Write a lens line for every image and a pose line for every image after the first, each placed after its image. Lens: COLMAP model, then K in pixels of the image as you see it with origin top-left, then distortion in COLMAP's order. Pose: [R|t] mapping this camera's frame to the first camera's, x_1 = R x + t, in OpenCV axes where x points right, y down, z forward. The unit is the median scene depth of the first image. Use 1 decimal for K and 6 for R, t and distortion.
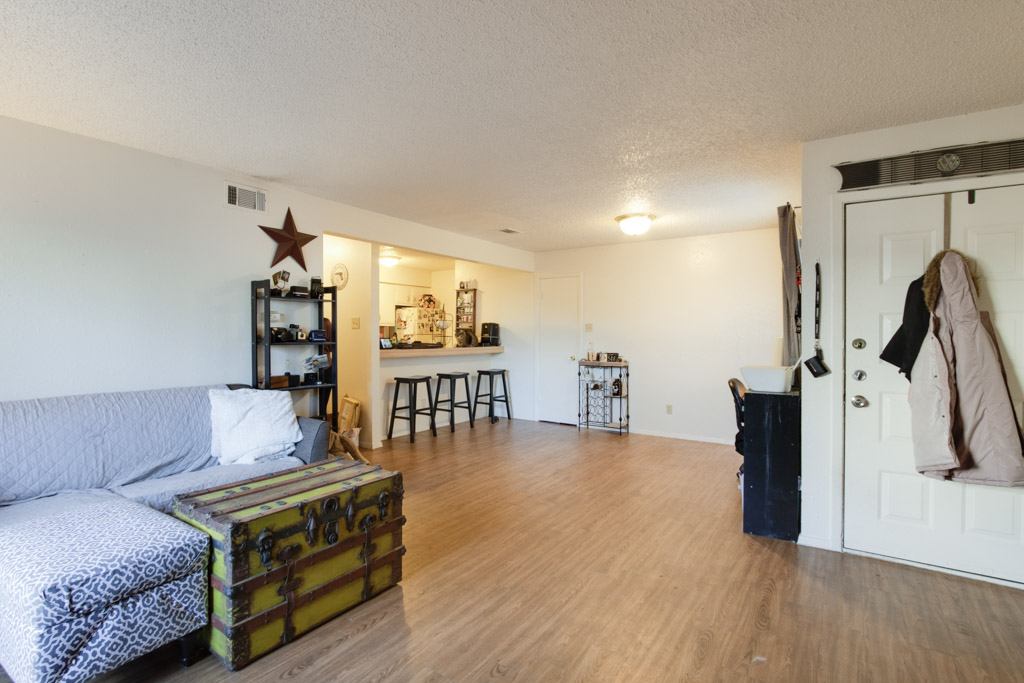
lens RADIAL K [[503.0, 0, 490.3], [0, 503.0, 332.1], [0, 0, 1]] dist [-0.003543, -0.000887]
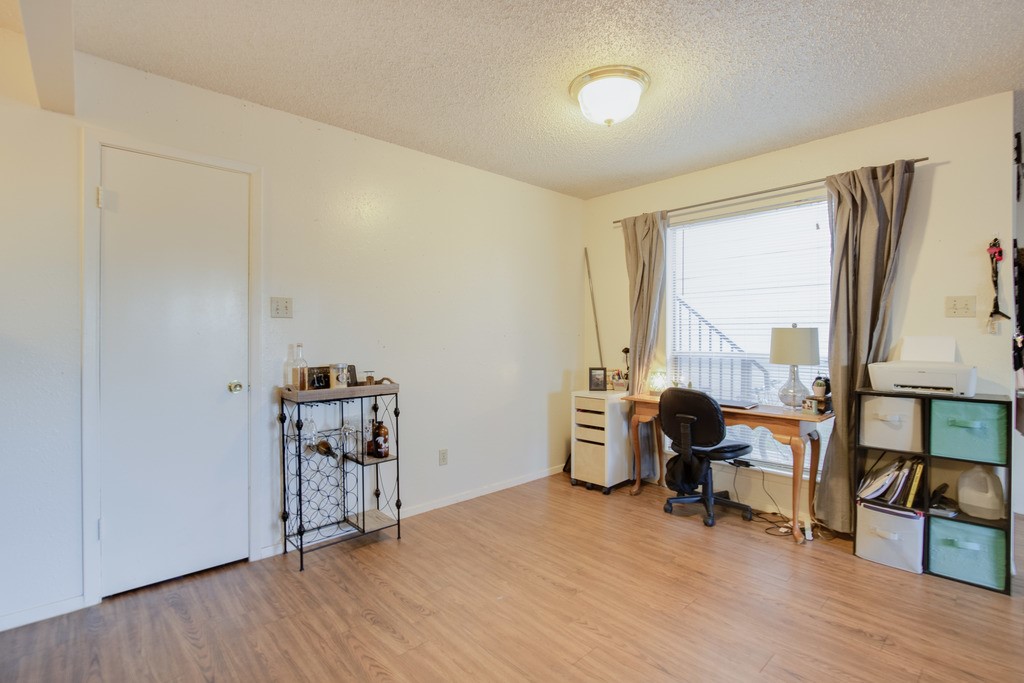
lens RADIAL K [[474.4, 0, 509.5], [0, 474.4, 338.5], [0, 0, 1]] dist [-0.018255, 0.001872]
pose [[0.217171, -0.011046, 0.976071, -0.140569], [-0.000322, 0.999935, 0.011388, 0.011442], [-0.976134, -0.002788, 0.217153, 0.745398]]
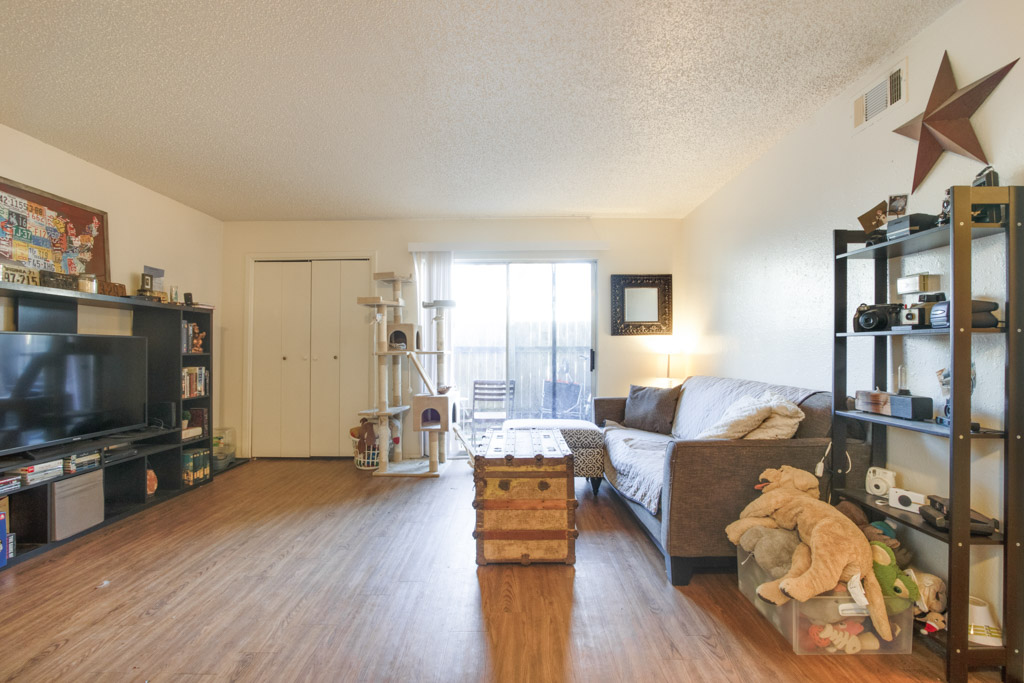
lens RADIAL K [[474.4, 0, 504.9], [0, 474.4, 343.4], [0, 0, 1]] dist [-0.018255, 0.001872]
pose [[-0.826470, -0.013016, -0.562831, 0.117755], [-0.005113, 0.999865, -0.015615, 0.024400], [0.562958, -0.010028, -0.826425, 0.679407]]
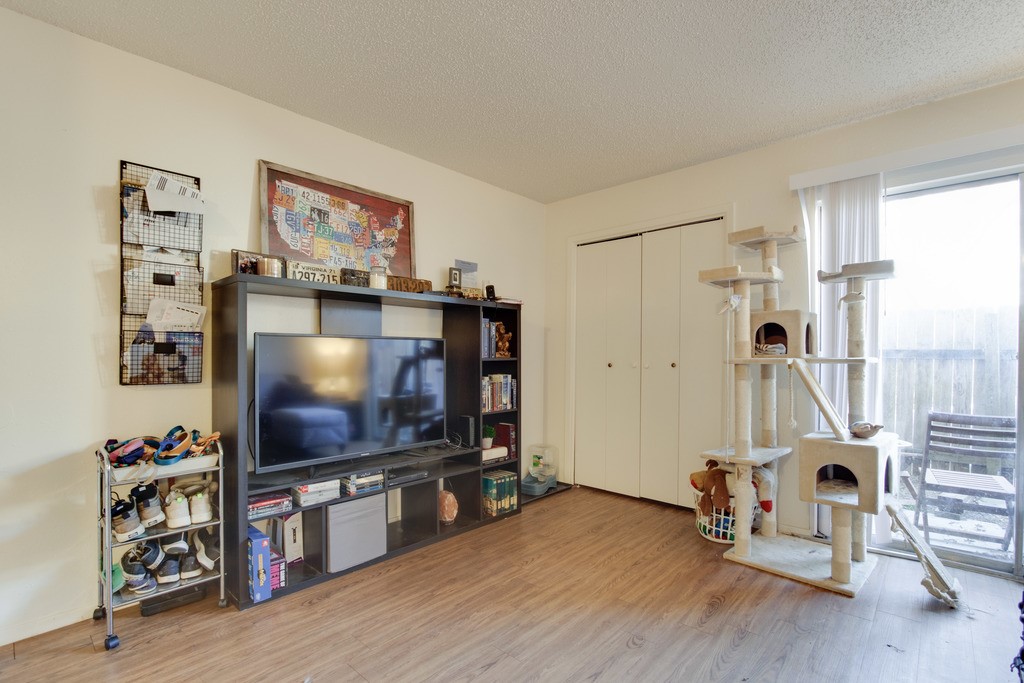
lens RADIAL K [[476.1, 0, 513.5], [0, 476.1, 356.6], [0, 0, 1]] dist [-0.015151, 0.001275]
pose [[-0.991857, -0.009240, 0.127021, 0.031605], [-0.008149, 0.999925, 0.009113, 0.023234], [-0.127096, 0.008003, -0.991858, 0.469101]]
